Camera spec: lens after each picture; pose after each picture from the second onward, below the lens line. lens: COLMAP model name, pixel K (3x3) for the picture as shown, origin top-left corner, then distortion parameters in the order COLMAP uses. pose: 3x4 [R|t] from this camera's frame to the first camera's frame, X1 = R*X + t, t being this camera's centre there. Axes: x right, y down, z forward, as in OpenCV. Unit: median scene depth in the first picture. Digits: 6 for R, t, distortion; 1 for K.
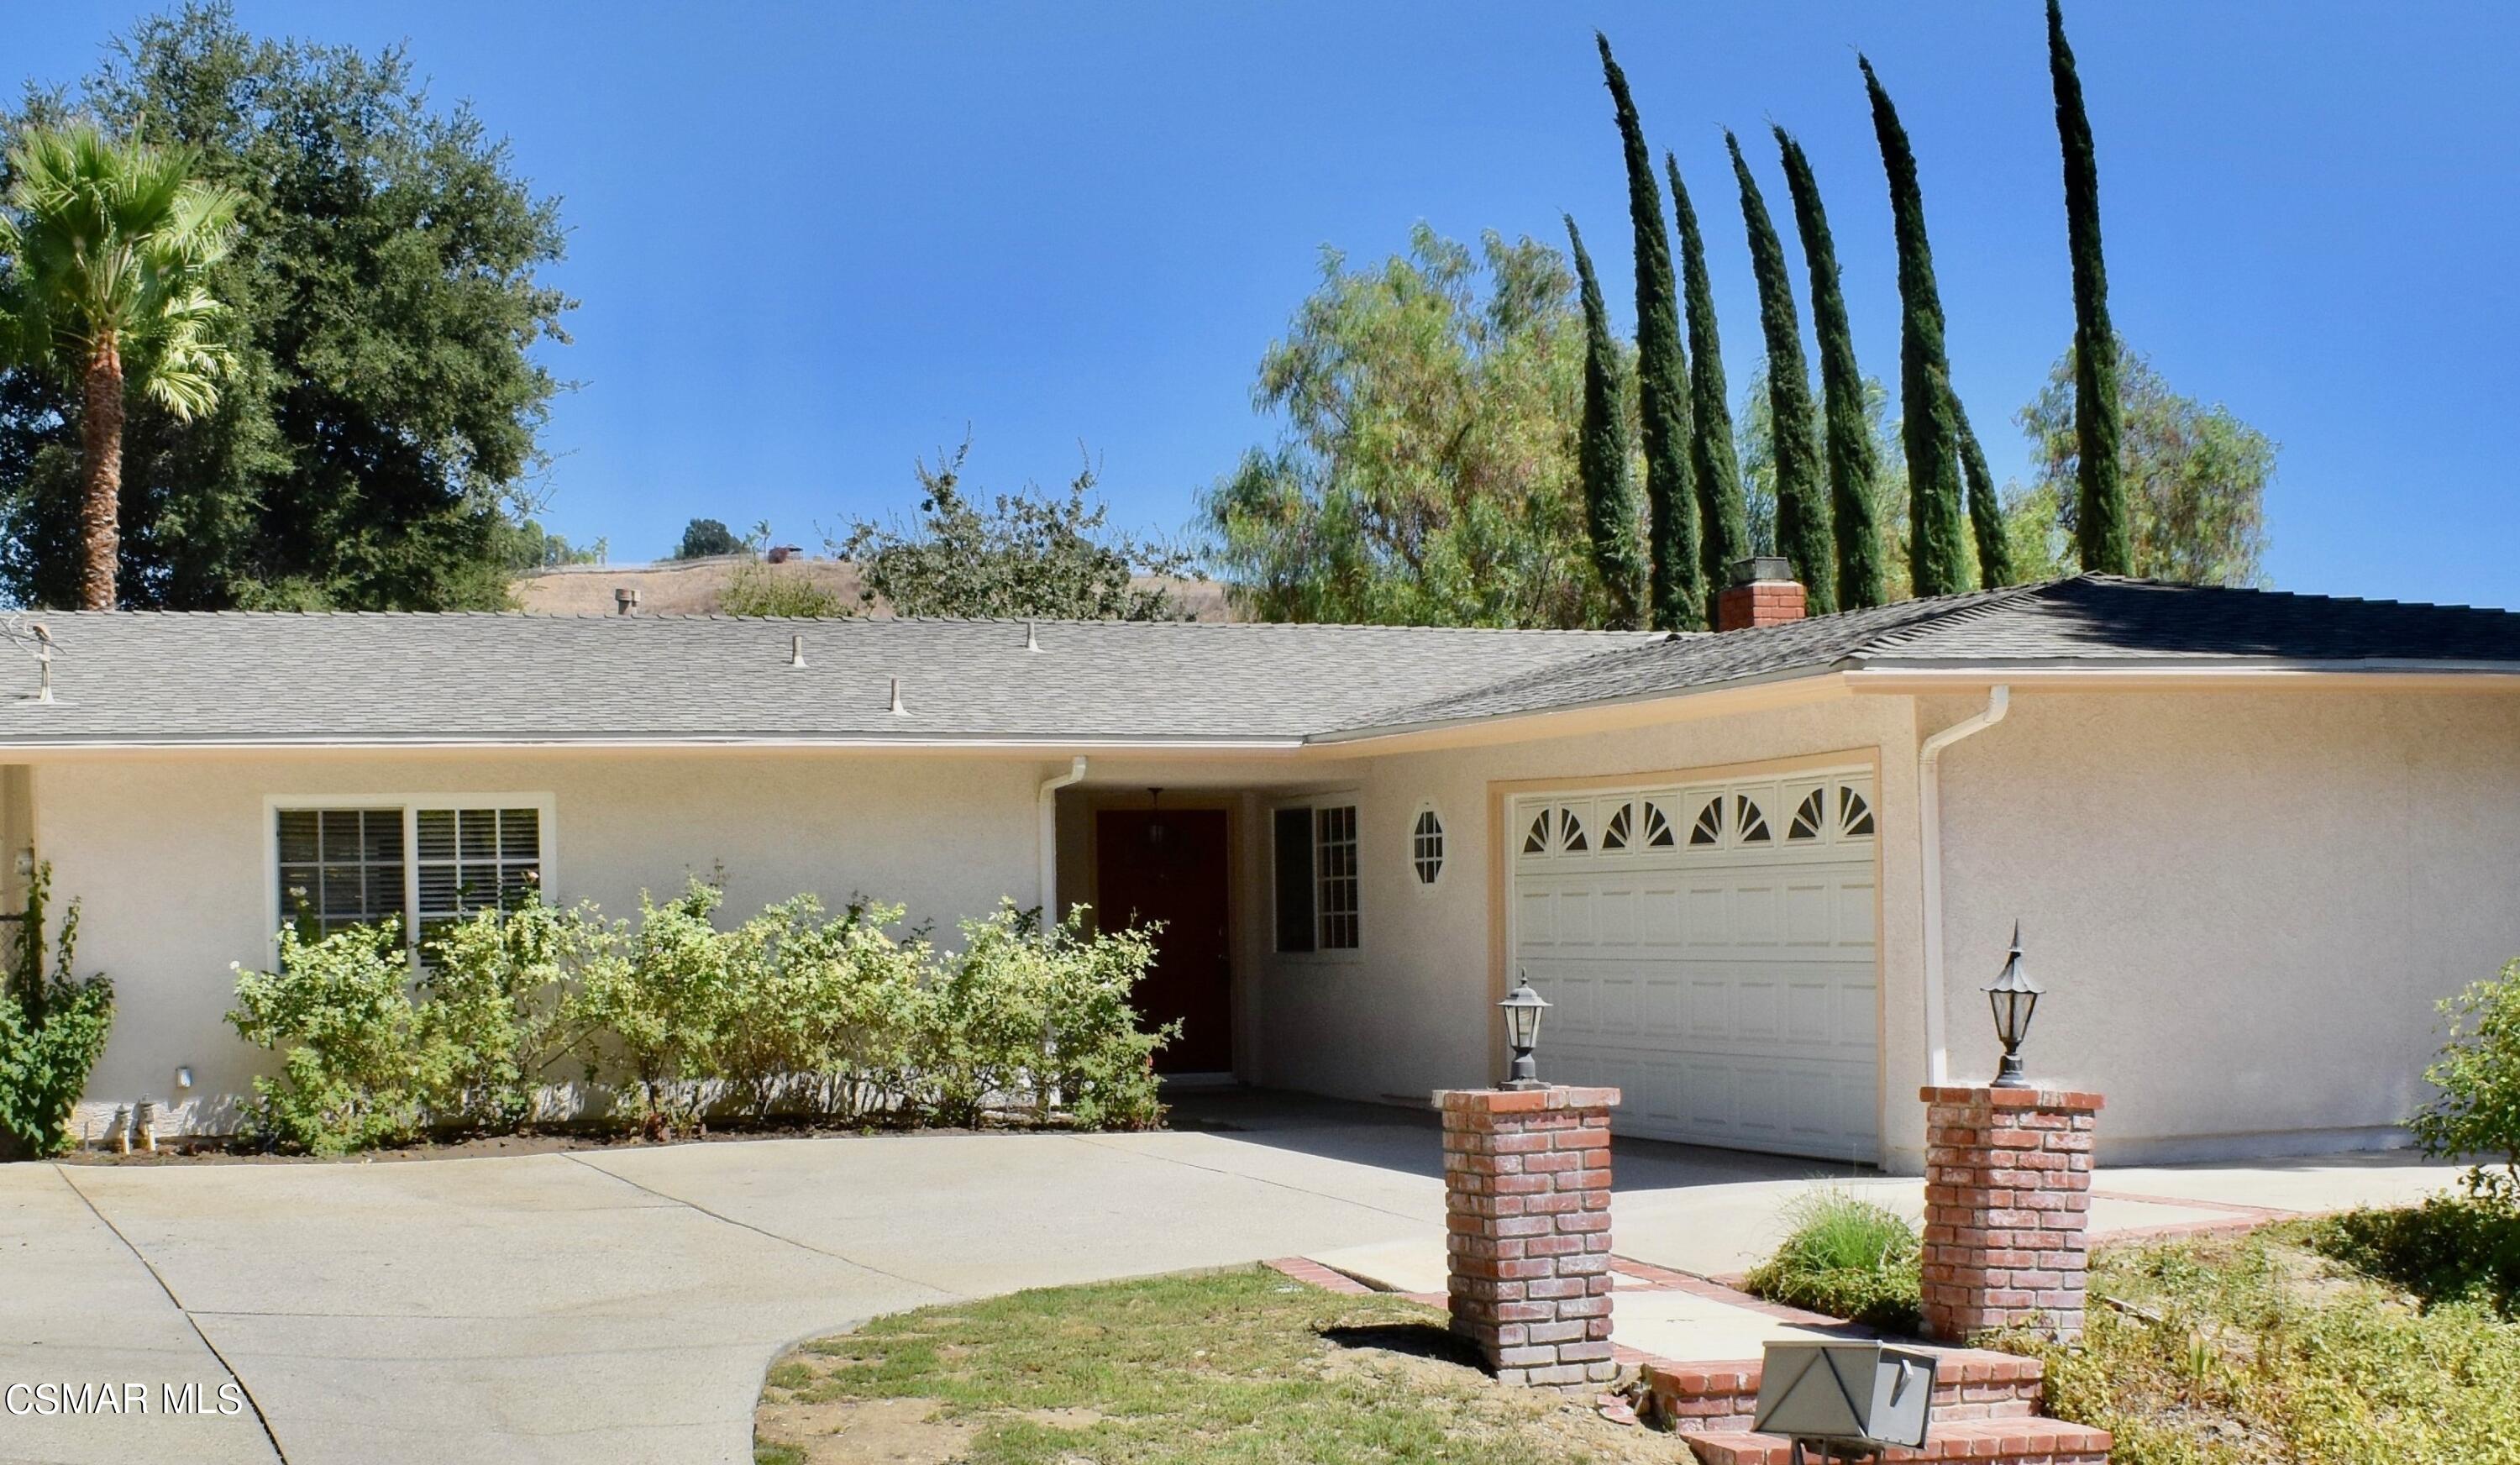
lens RADIAL K [[3667.9, 0, 1260.0], [0, 3667.9, 732.5], [0, 0, 1]] dist [-0.567436, -0.001107]
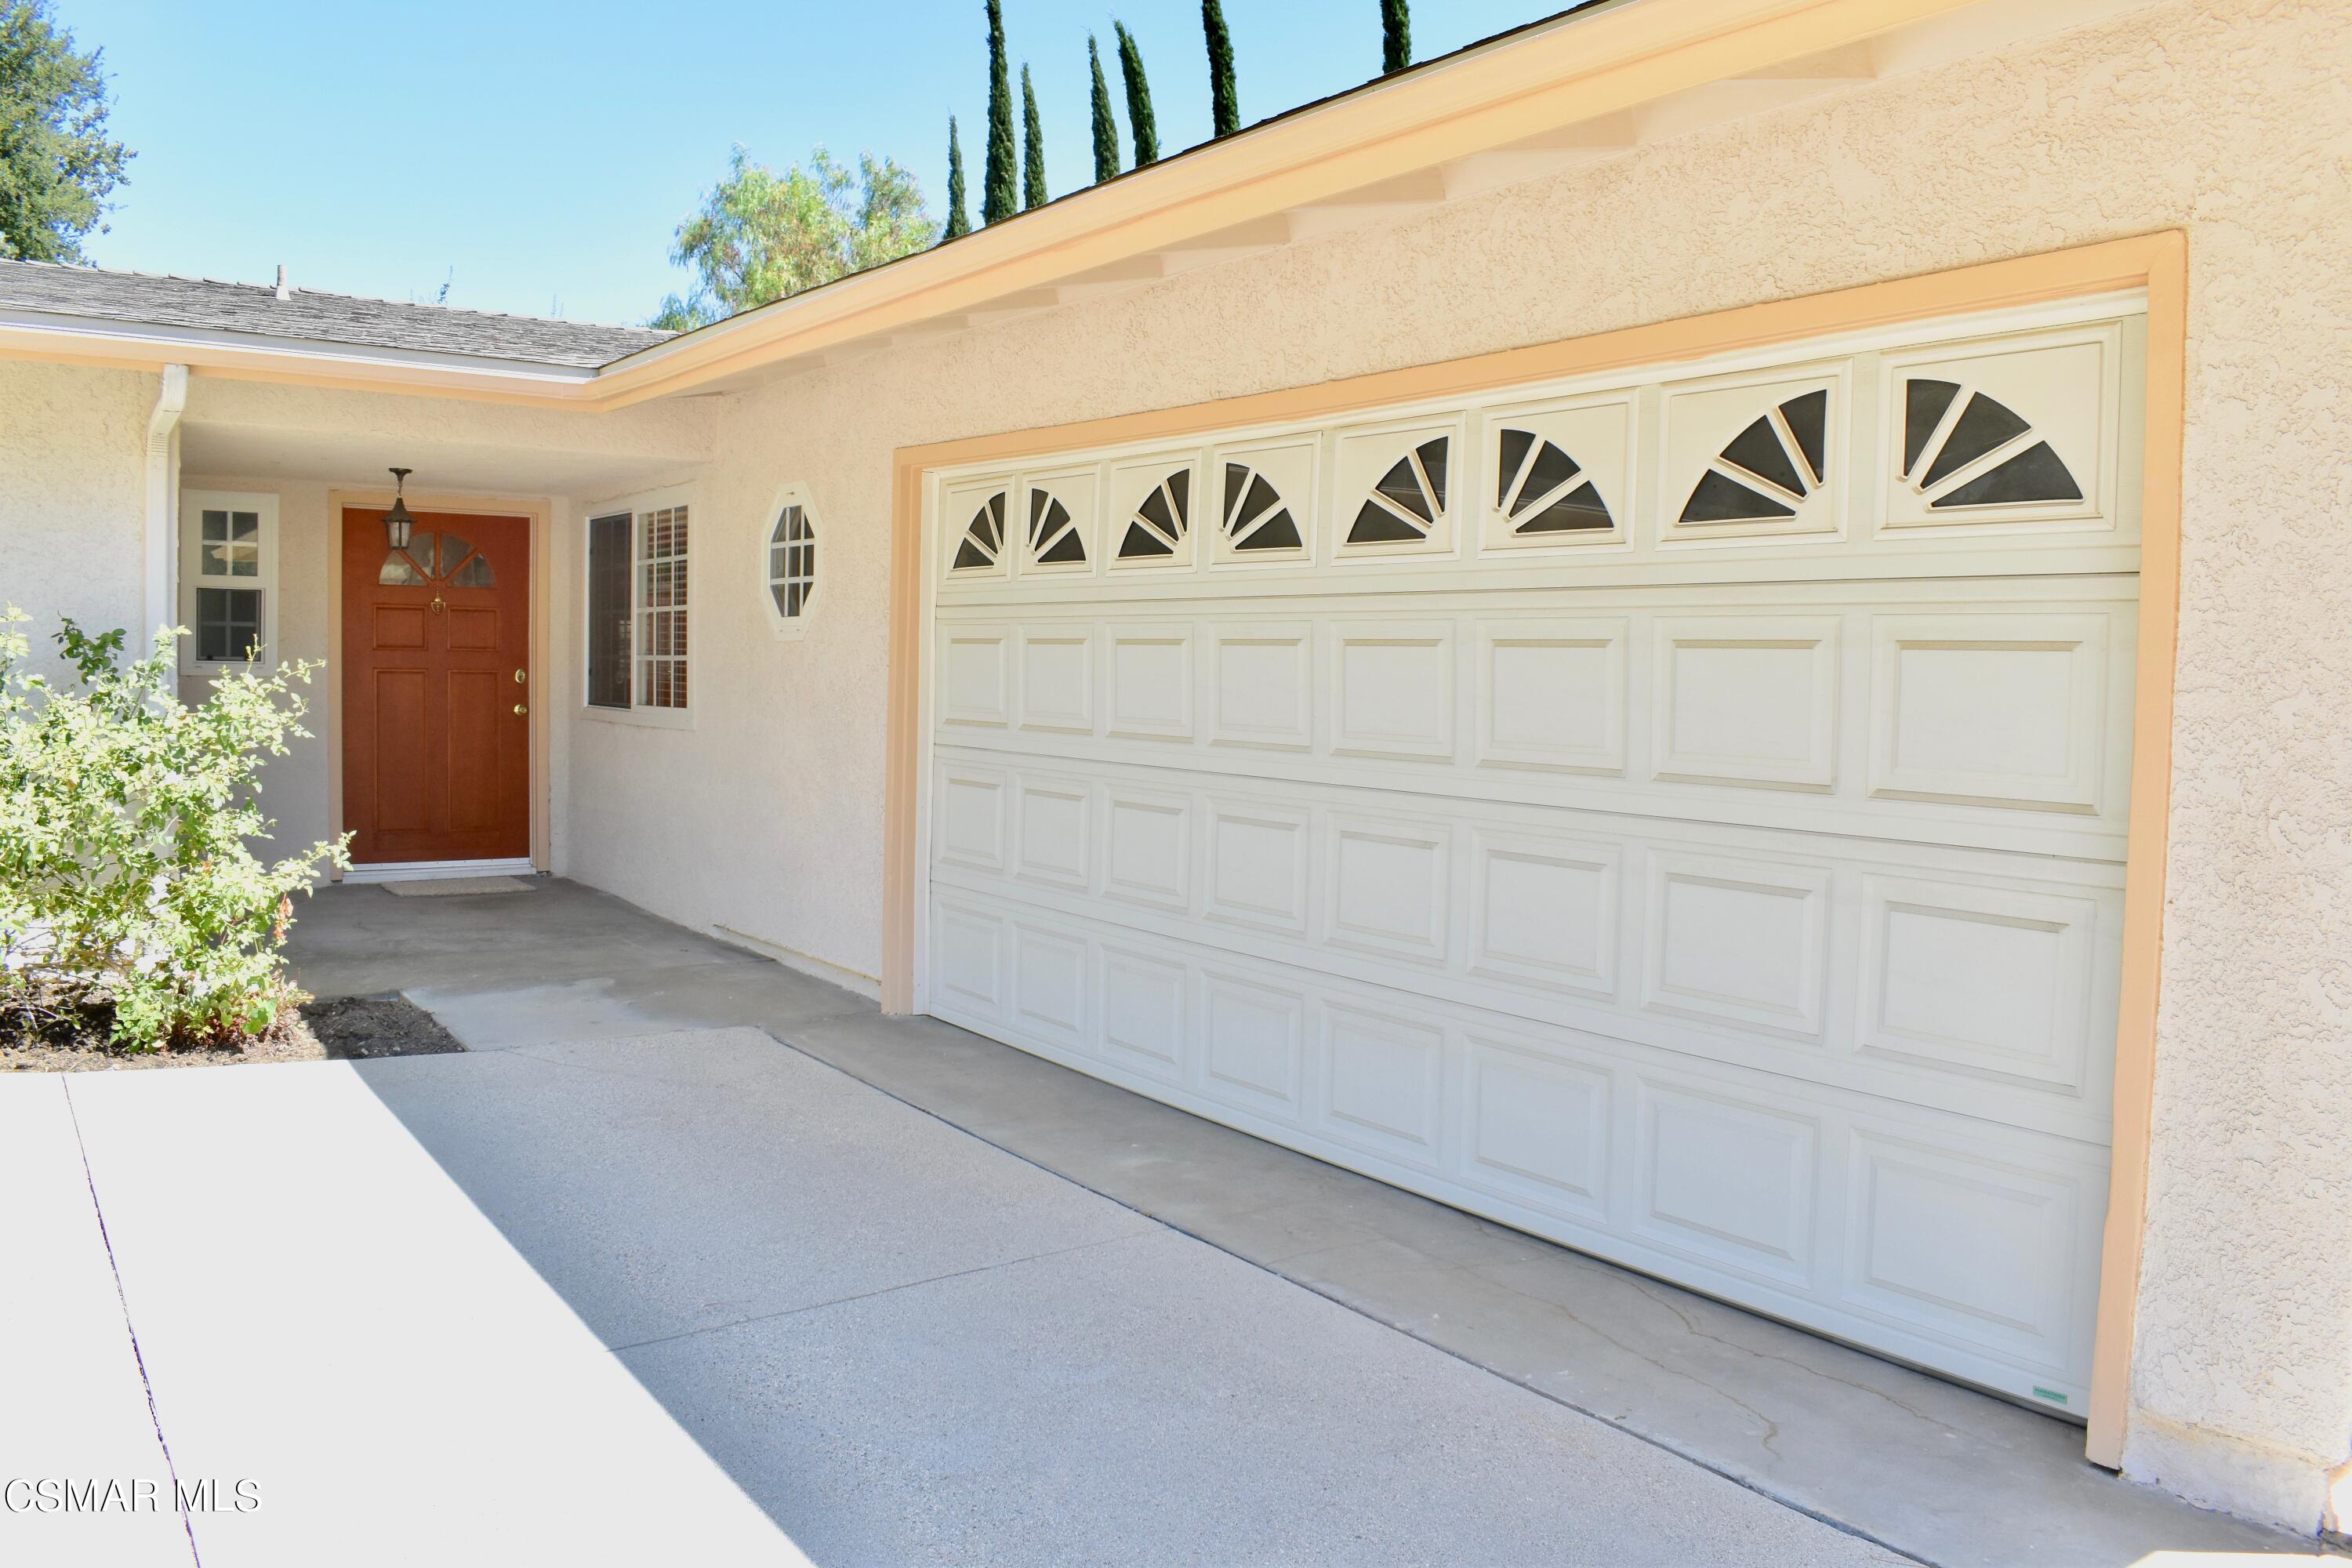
lens RADIAL K [[1778.6, 0, 1176.0], [0, 1778.6, 784.0], [0, 0, 1]] dist [-0.133622, -0.003070]
pose [[0.965766, 0.025843, 0.258126, 0.032106], [-0.054500, 0.993032, 0.104487, 0.034151], [-0.253627, -0.114978, 0.960444, 0.679146]]
